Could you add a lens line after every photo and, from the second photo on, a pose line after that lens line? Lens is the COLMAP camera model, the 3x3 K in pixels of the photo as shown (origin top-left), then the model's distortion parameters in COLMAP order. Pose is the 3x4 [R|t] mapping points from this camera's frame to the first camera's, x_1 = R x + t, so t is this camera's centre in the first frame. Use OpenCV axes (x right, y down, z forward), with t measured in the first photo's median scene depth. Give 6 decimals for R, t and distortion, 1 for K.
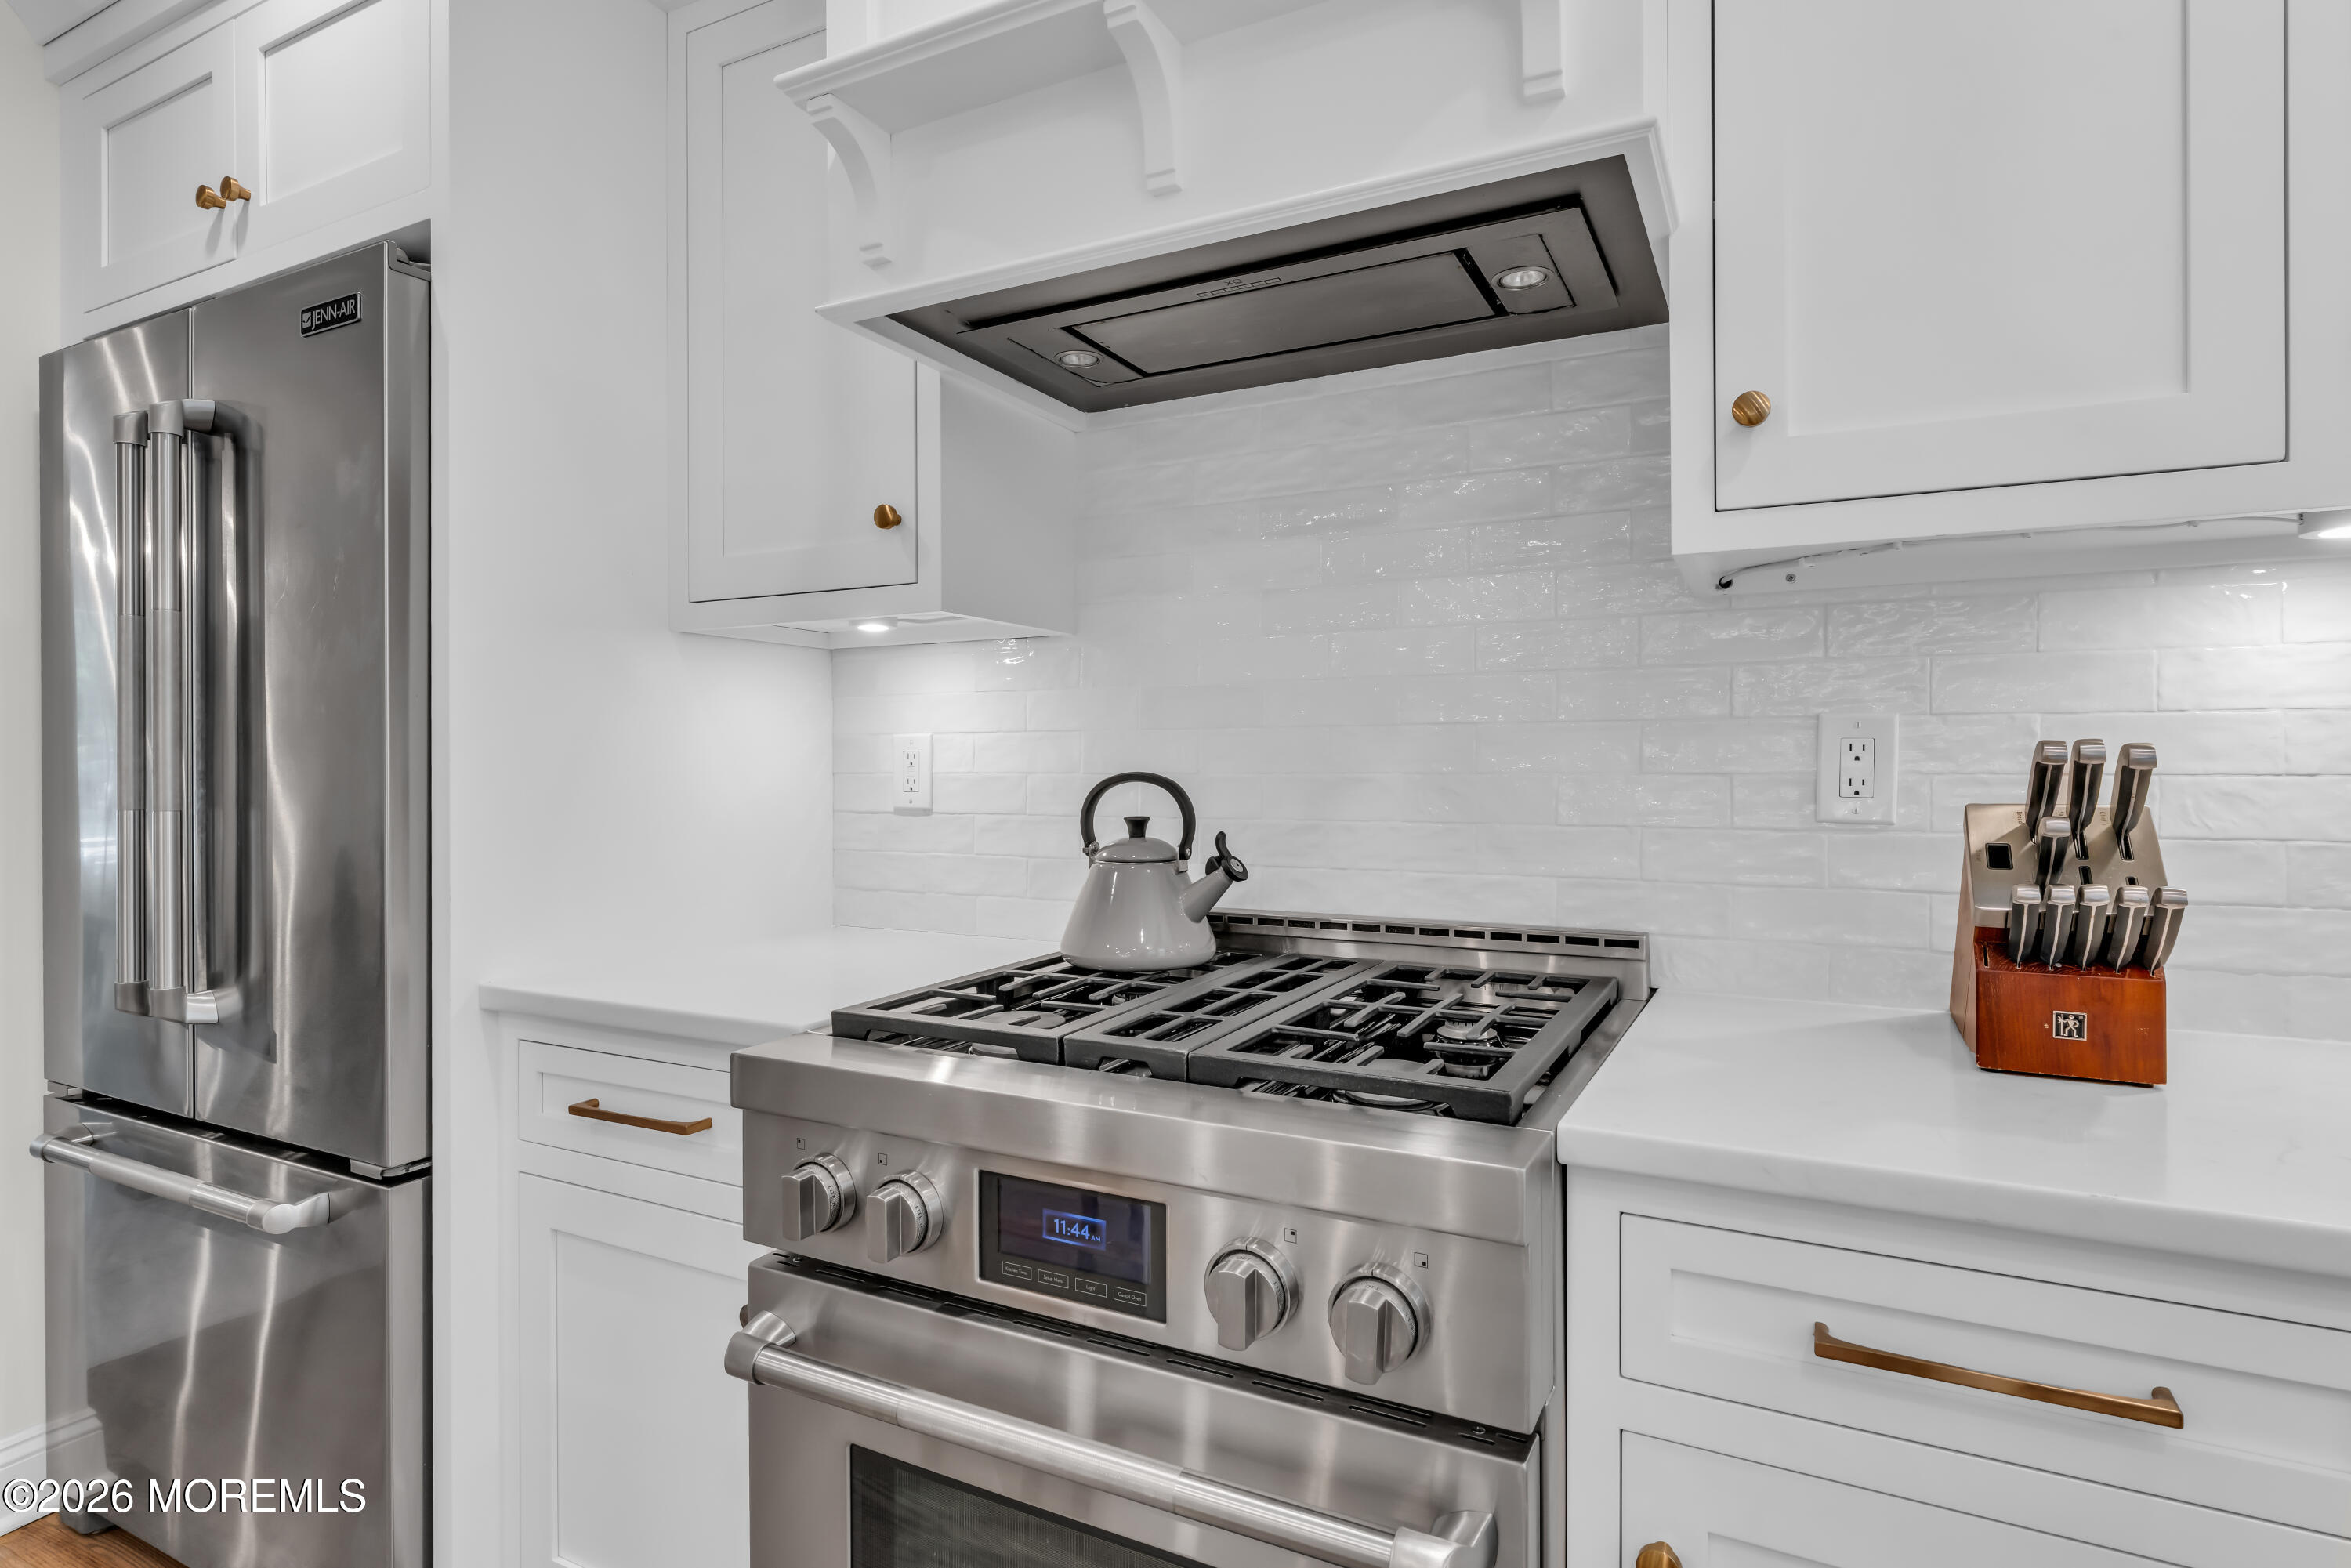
lens RADIAL K [[1207.7, 0, 1182.7], [0, 1207.7, 774.6], [0, 0, 1]] dist [0.000228, -0.001692]
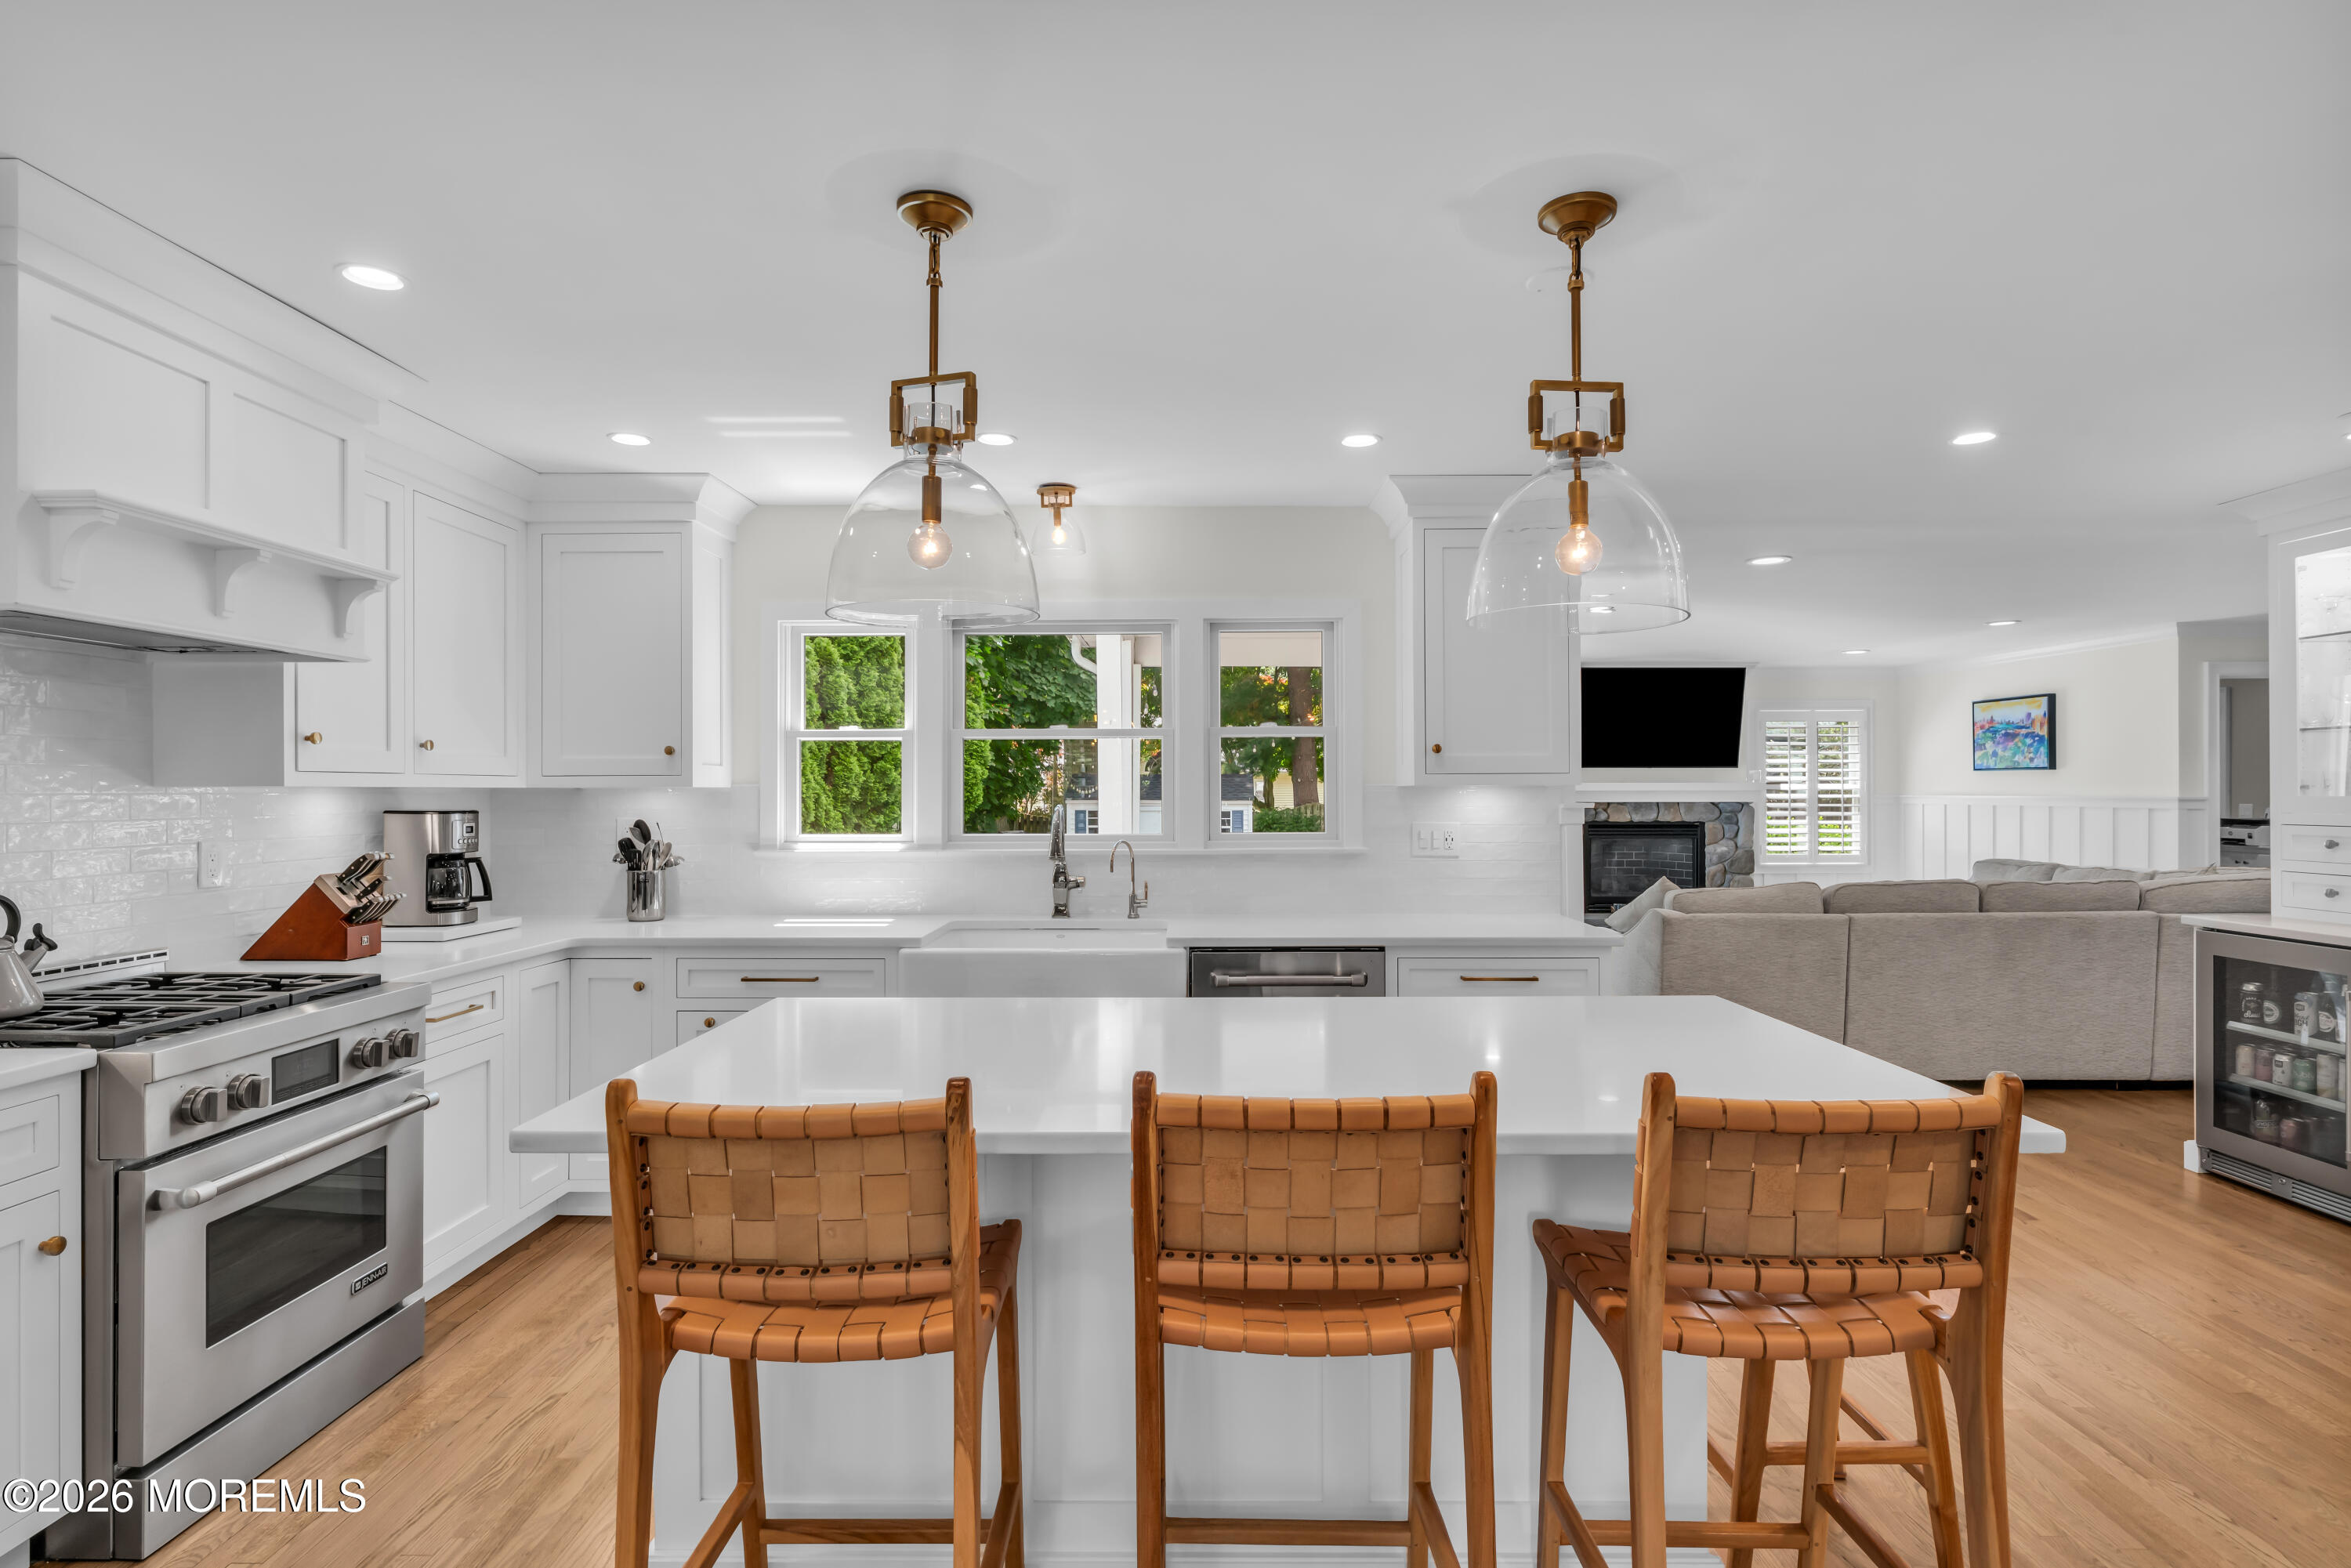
lens RADIAL K [[1152.3, 0, 1173.5], [0, 1152.3, 791.3], [0, 0, 1]] dist [0.006554, -0.003665]
pose [[-0.451923, 0.002461, 0.892054, -2.578807], [0.005932, 0.999982, 0.000246, -0.154773], [-0.892037, 0.005402, -0.451930, 0.399714]]
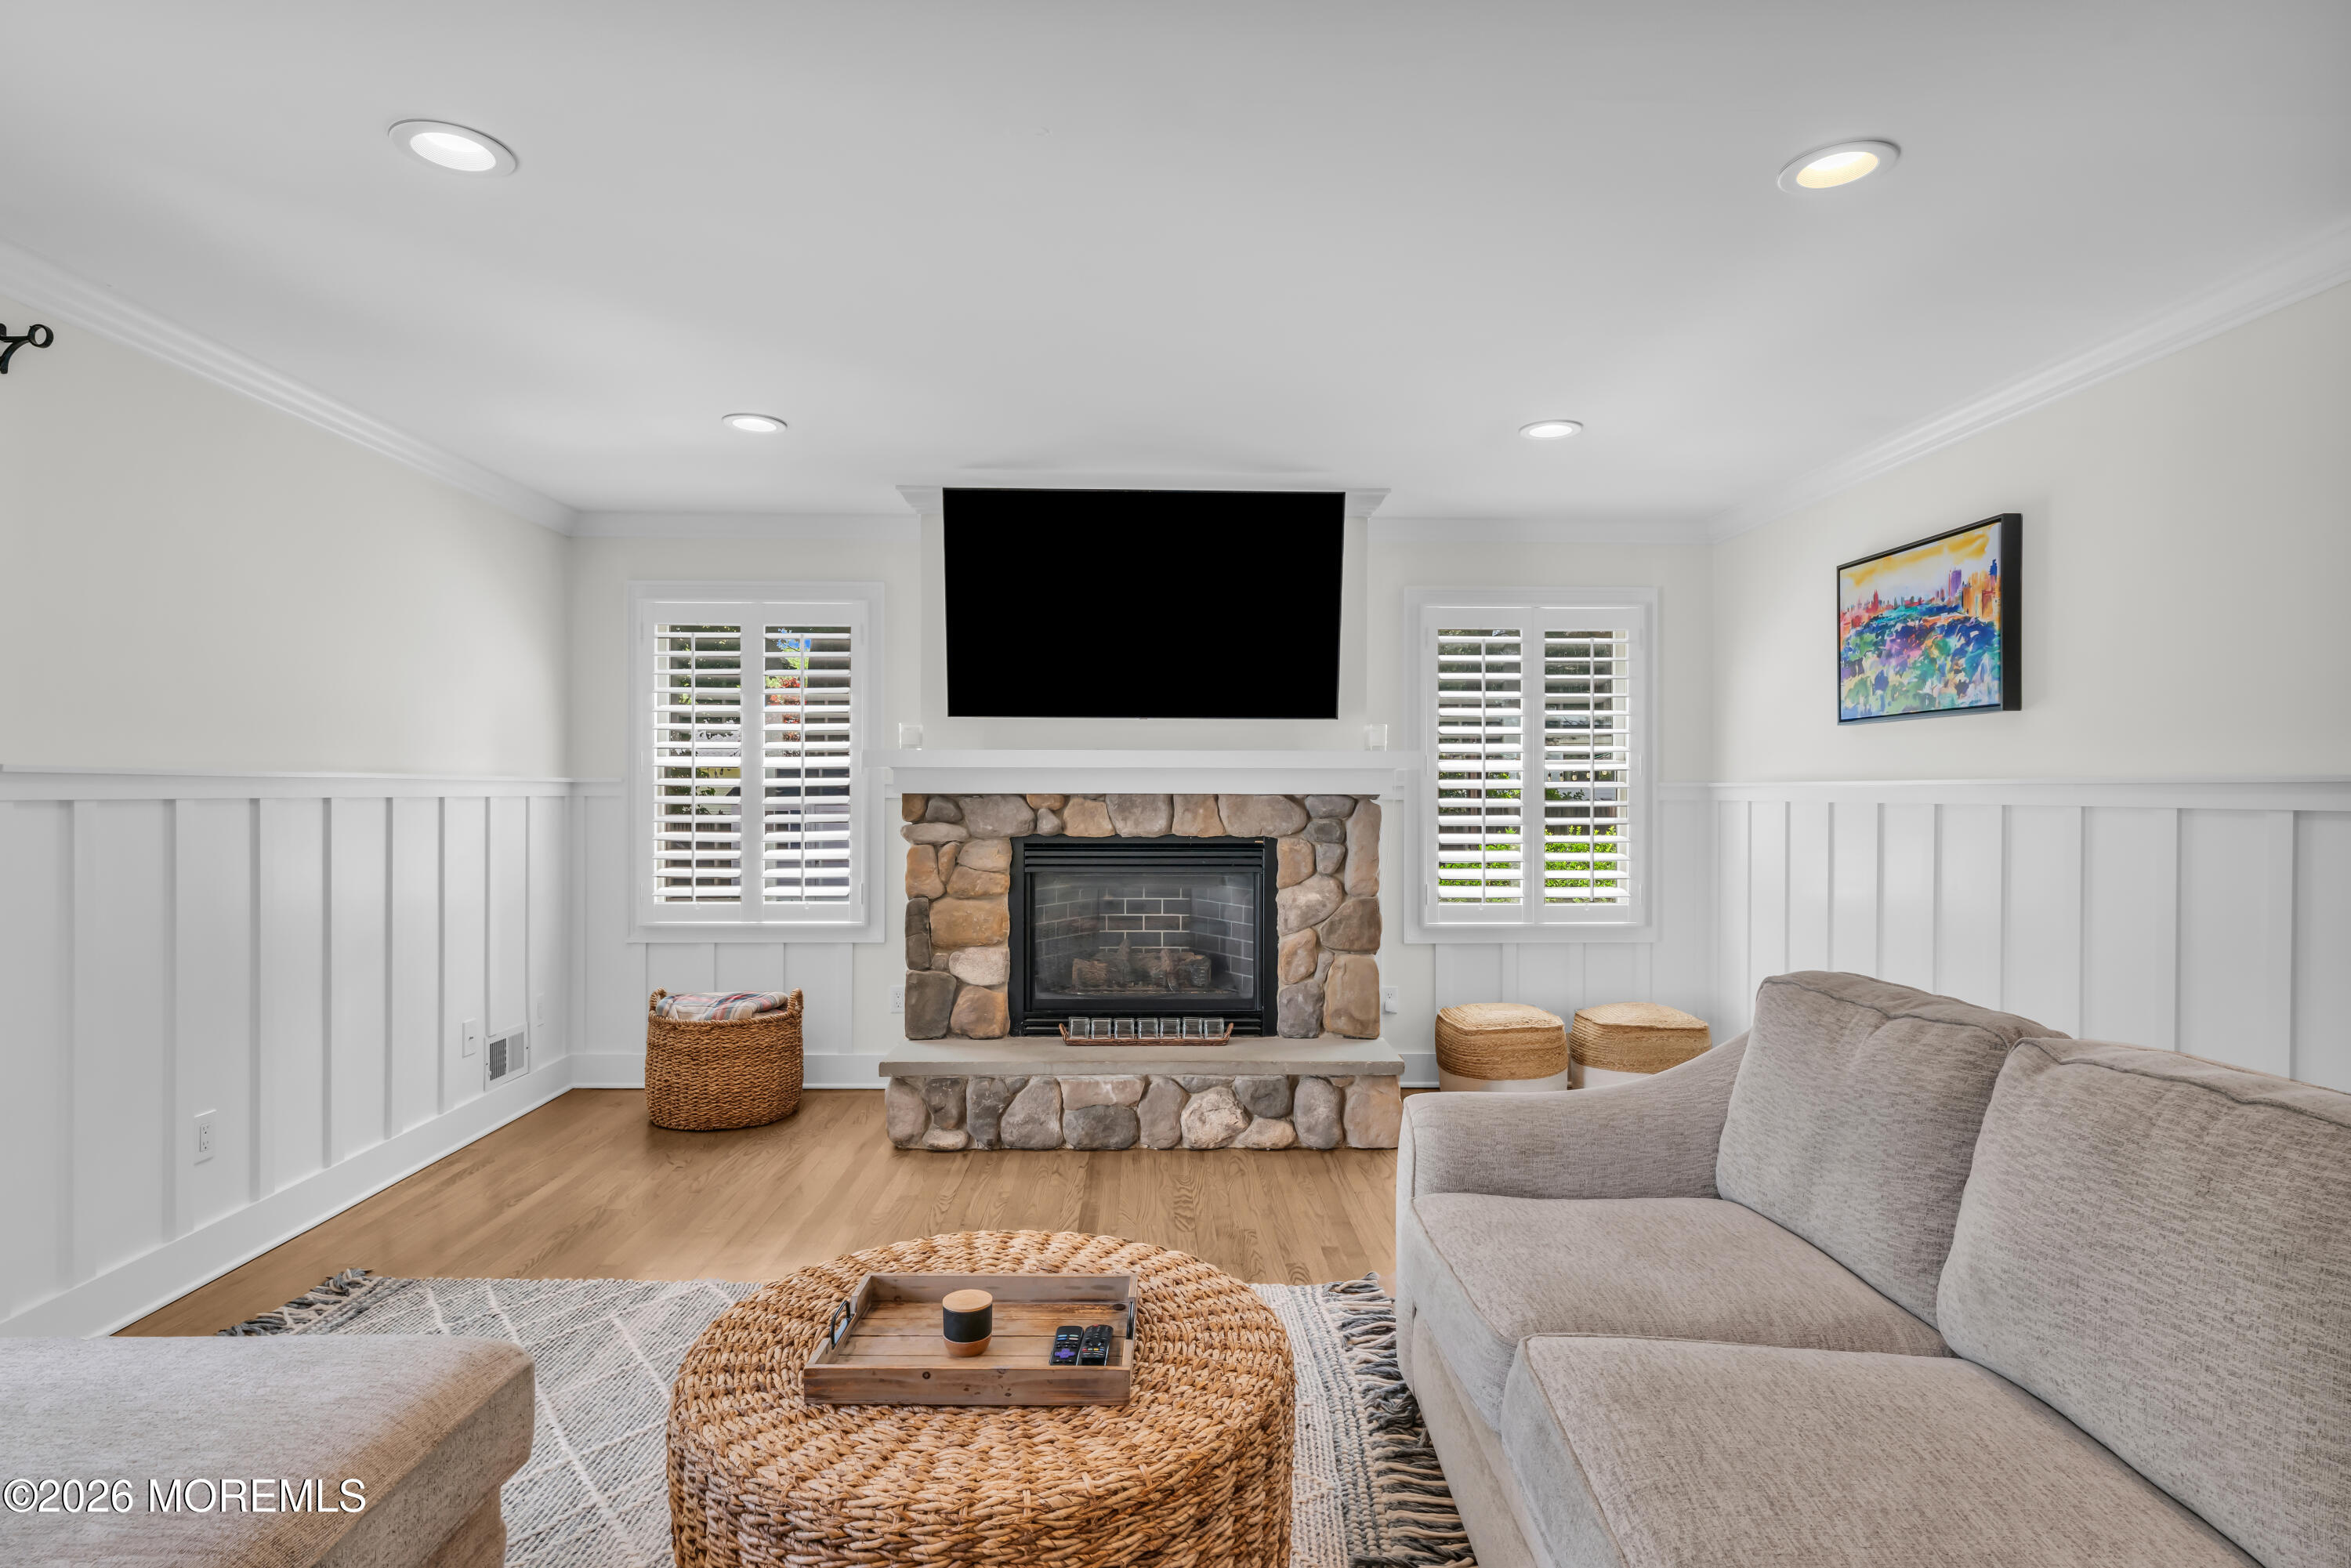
lens RADIAL K [[1207.7, 0, 1170.1], [0, 1207.7, 793.0], [0, 0, 1]] dist [0.000228, -0.001692]
pose [[-0.479370, -0.000733, 0.877613, -0.390275], [0.000701, 0.999999, 0.001218, -0.068930], [-0.877613, 0.001199, -0.479369, -4.193710]]
